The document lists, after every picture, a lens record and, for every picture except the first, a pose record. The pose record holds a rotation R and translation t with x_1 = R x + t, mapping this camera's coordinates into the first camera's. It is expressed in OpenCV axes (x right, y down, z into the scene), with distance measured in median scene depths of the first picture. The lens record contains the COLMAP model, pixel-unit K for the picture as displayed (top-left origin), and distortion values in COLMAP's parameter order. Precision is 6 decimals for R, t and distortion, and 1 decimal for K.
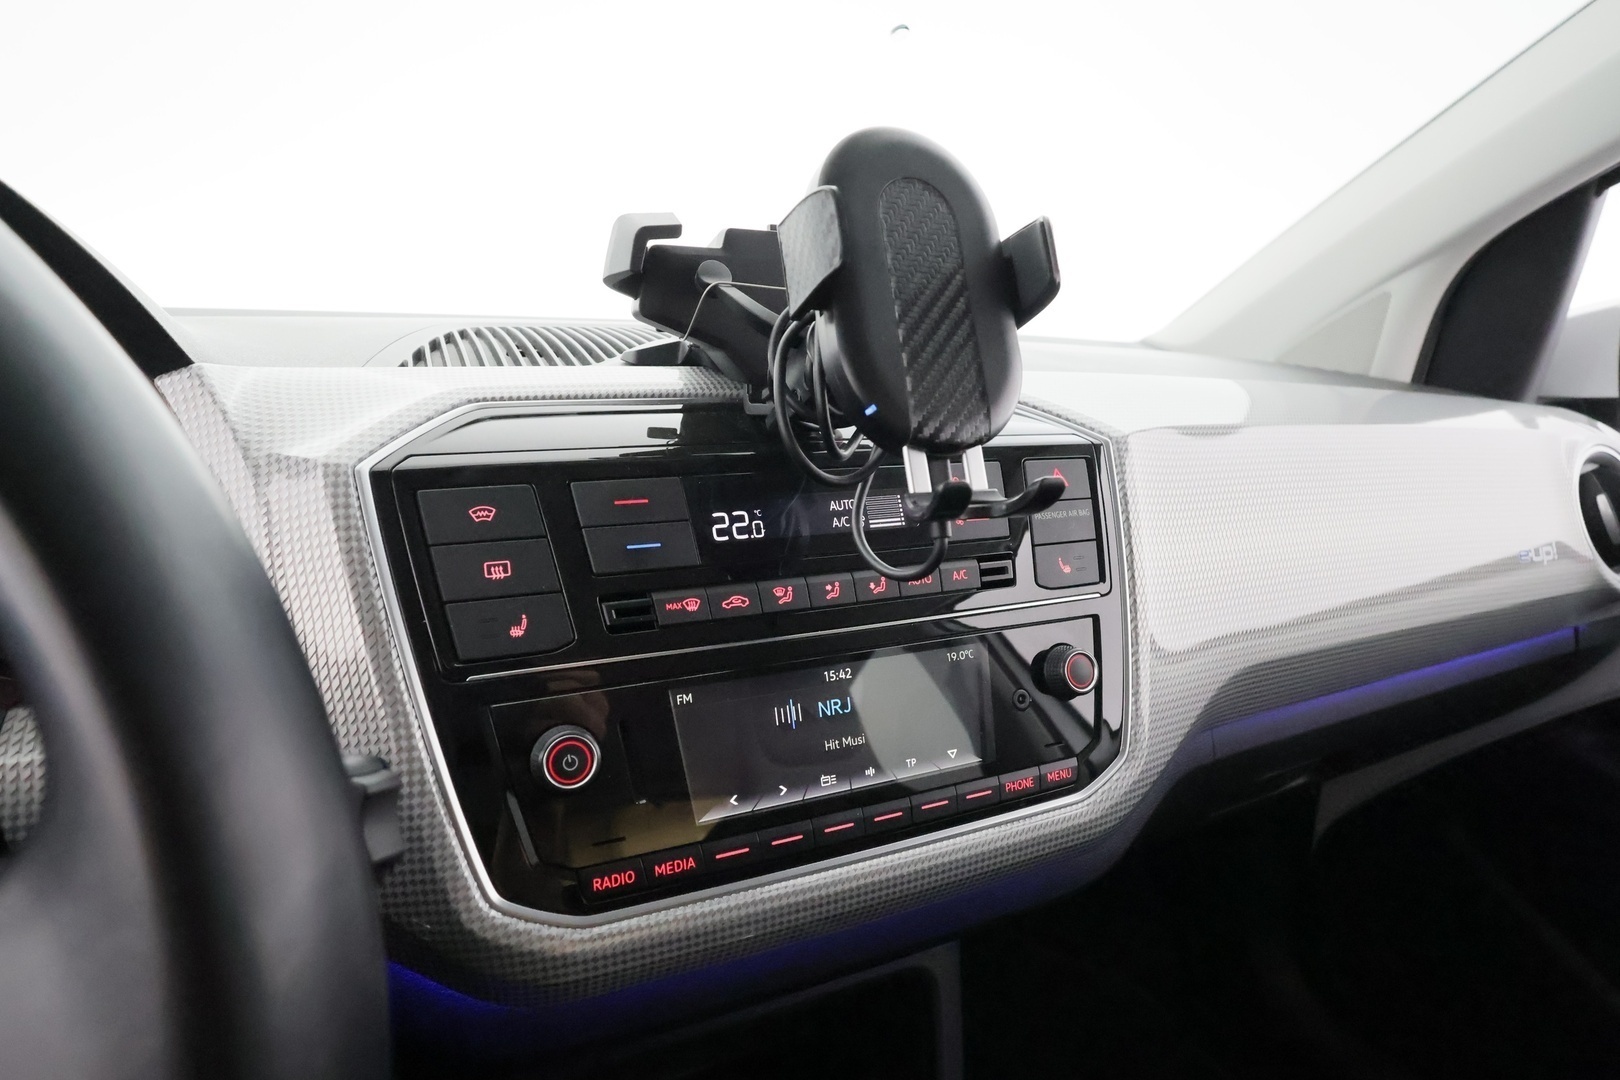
lens RADIAL K [[863.7, 0, 813.0], [0, 863.7, 543.1], [0, 0, 1]] dist [-0.001949, 0.002215]
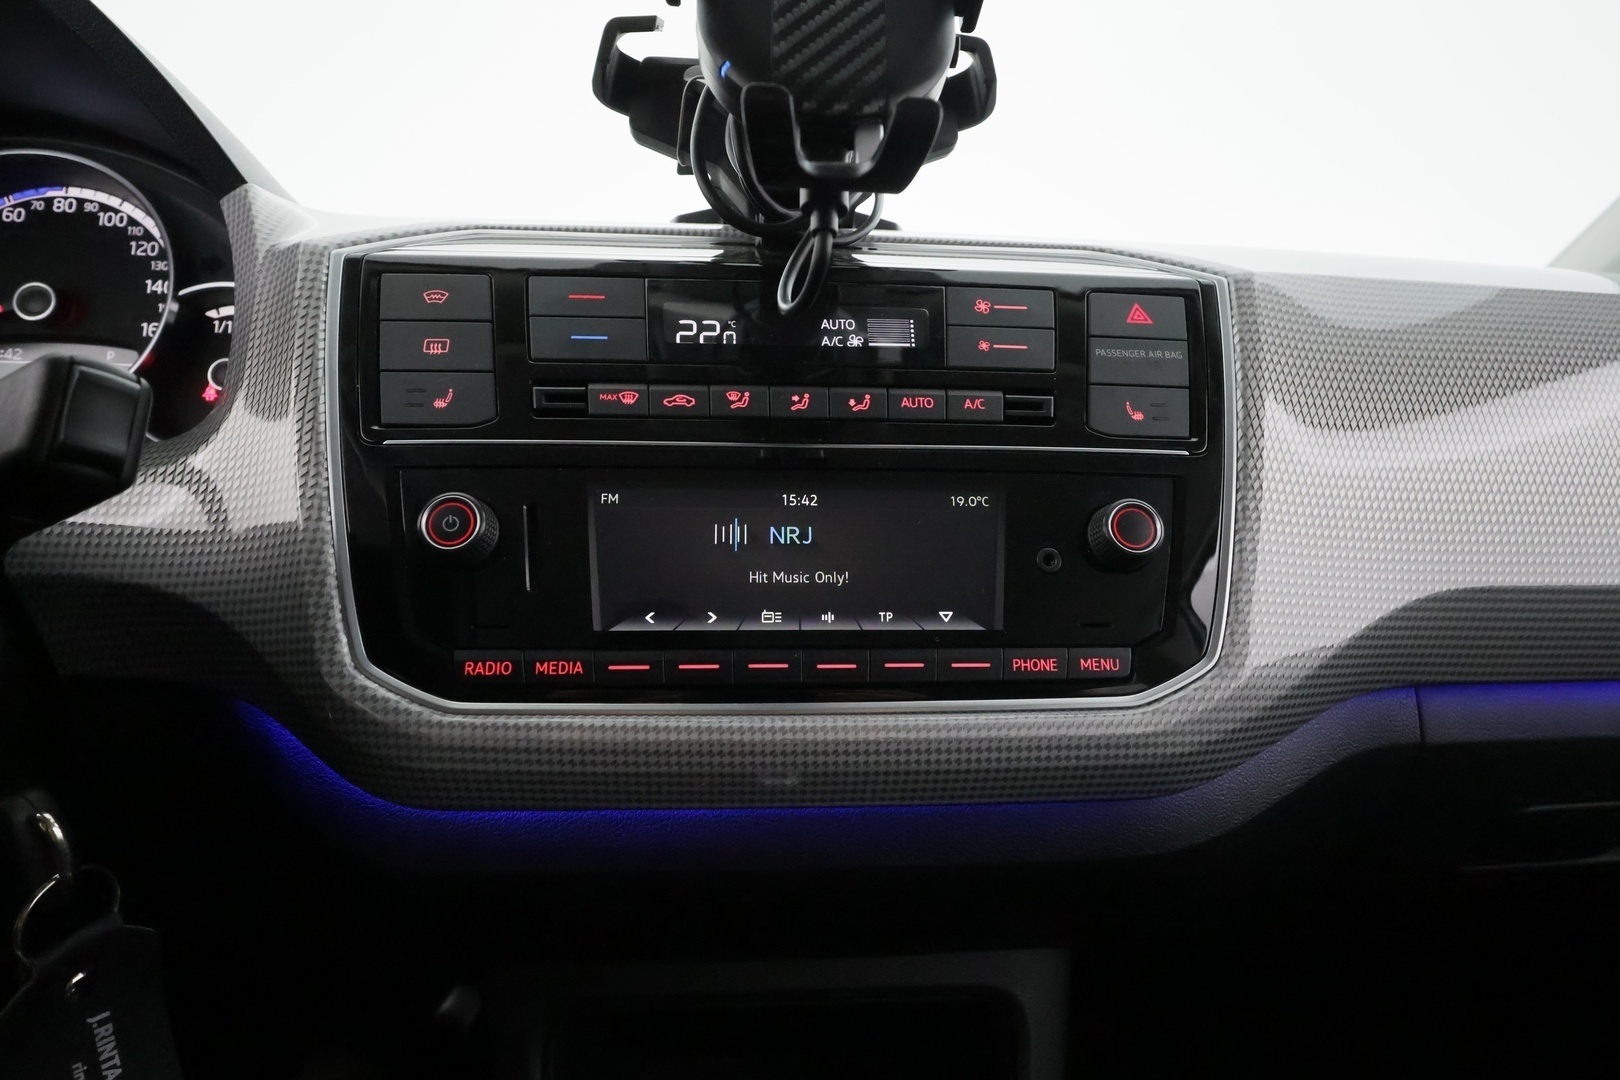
lens RADIAL K [[885.6, 0, 824.1], [0, 885.6, 540.4], [0, 0, 1]] dist [-0.003503, 0.000323]
pose [[0.938000, 0.021734, -0.345953, 0.356723], [-0.073339, 0.987882, -0.136785, 0.313067], [0.338788, 0.153676, 0.928228, 0.214390]]
